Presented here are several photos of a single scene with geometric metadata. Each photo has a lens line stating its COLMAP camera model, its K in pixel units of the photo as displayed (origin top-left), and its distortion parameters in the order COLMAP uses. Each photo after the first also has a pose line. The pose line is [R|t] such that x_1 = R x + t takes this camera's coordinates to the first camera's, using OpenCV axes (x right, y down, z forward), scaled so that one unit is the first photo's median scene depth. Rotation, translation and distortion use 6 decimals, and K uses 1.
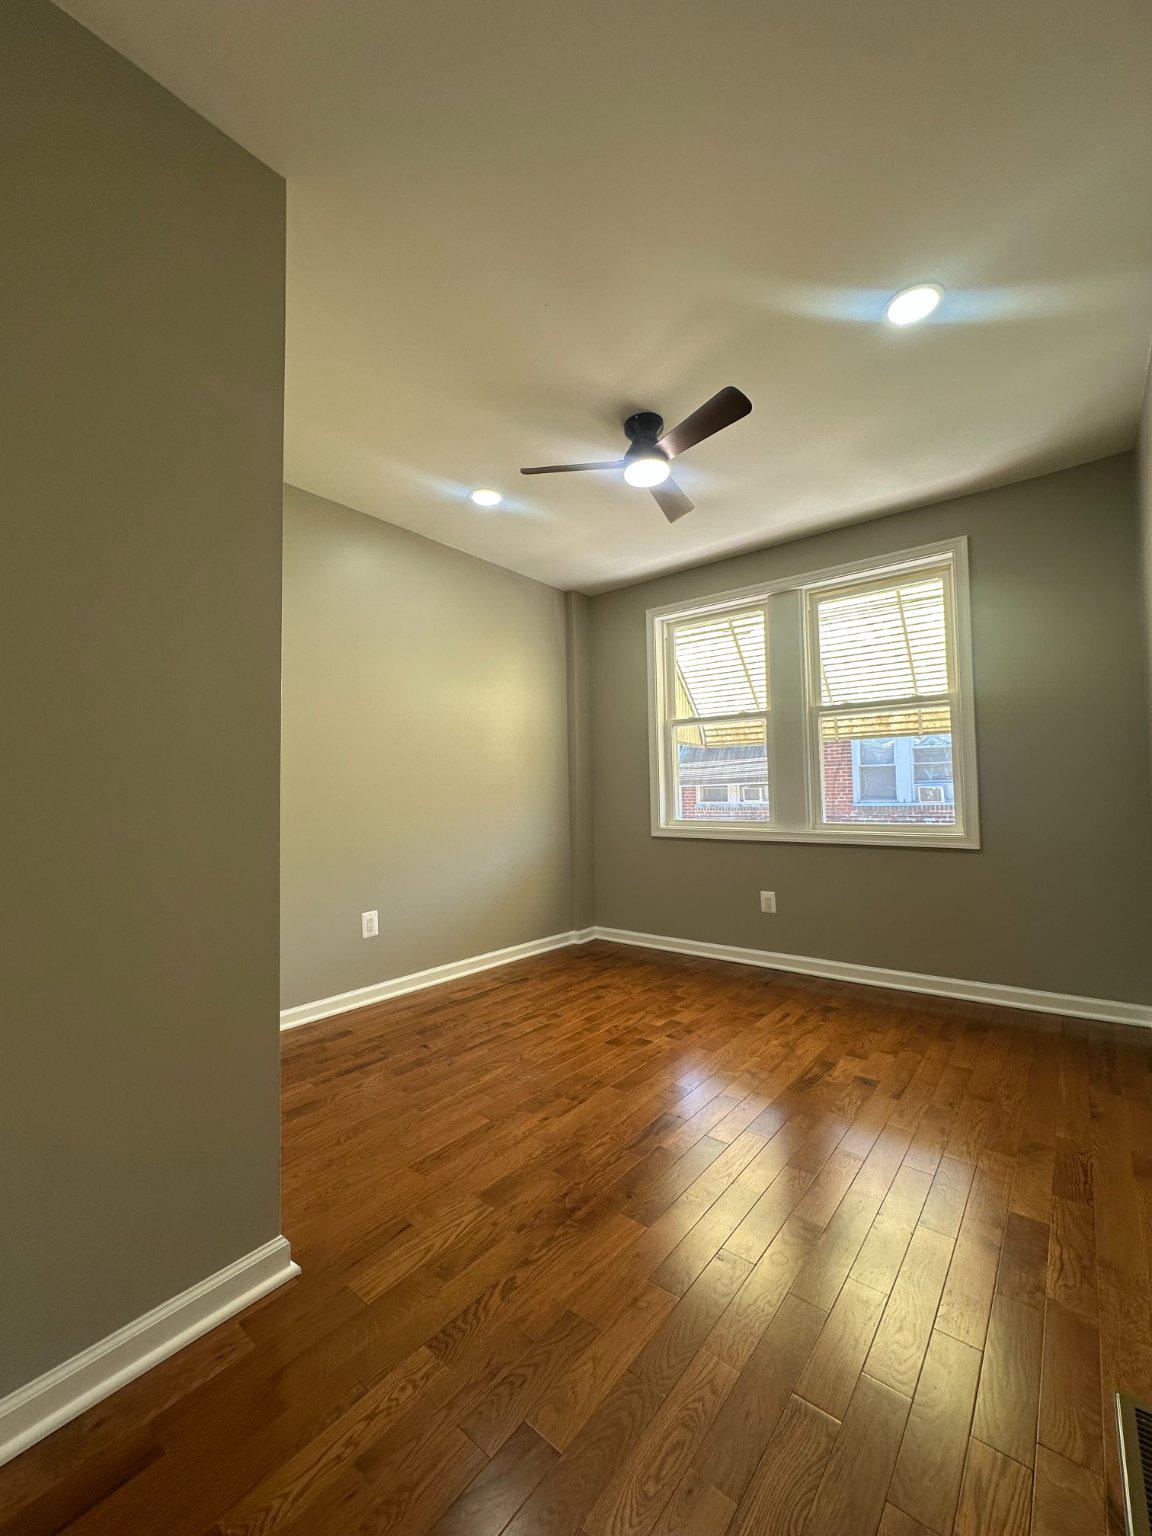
lens RADIAL K [[612.4, 0, 575.2], [0, 612.4, 767.4], [0, 0, 1]] dist [-0.004102, 0.000666]
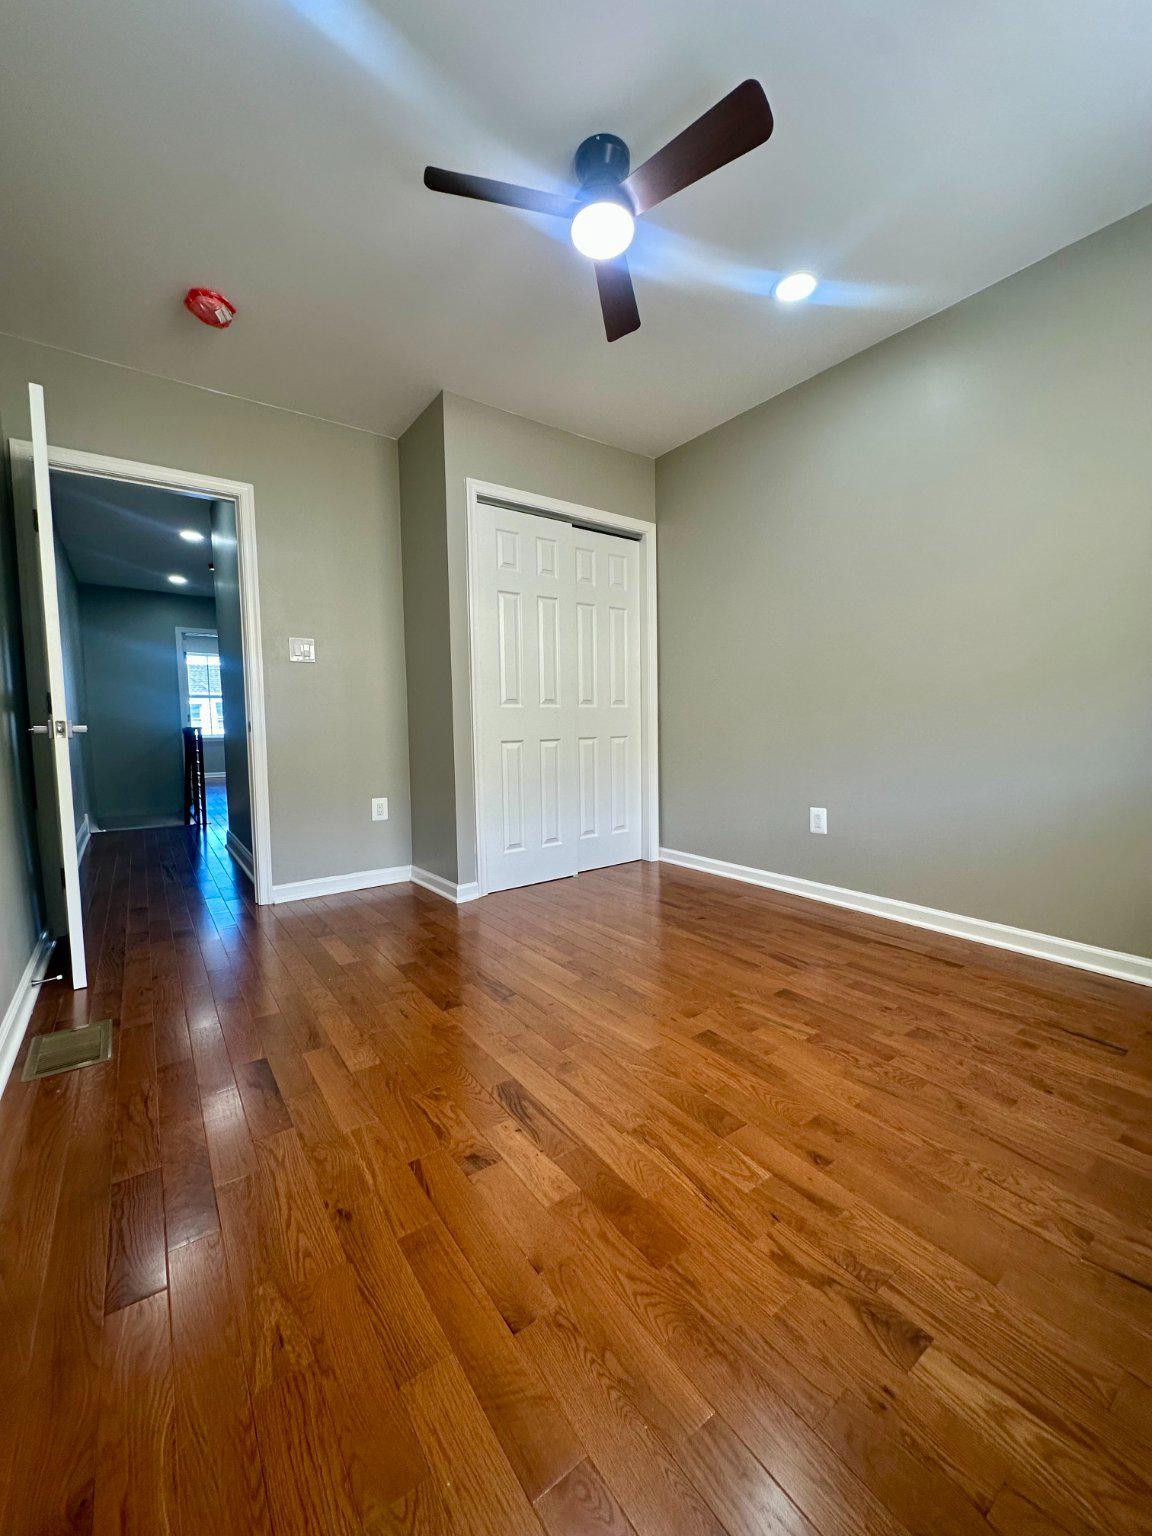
lens RADIAL K [[612.4, 0, 572.7], [0, 612.4, 768.7], [0, 0, 1]] dist [-0.004102, 0.000666]
pose [[-0.267271, 0.089168, -0.959487, 0.700214], [0.061633, 0.995253, 0.075323, 0.079073], [0.961648, -0.039004, -0.271498, 0.906247]]
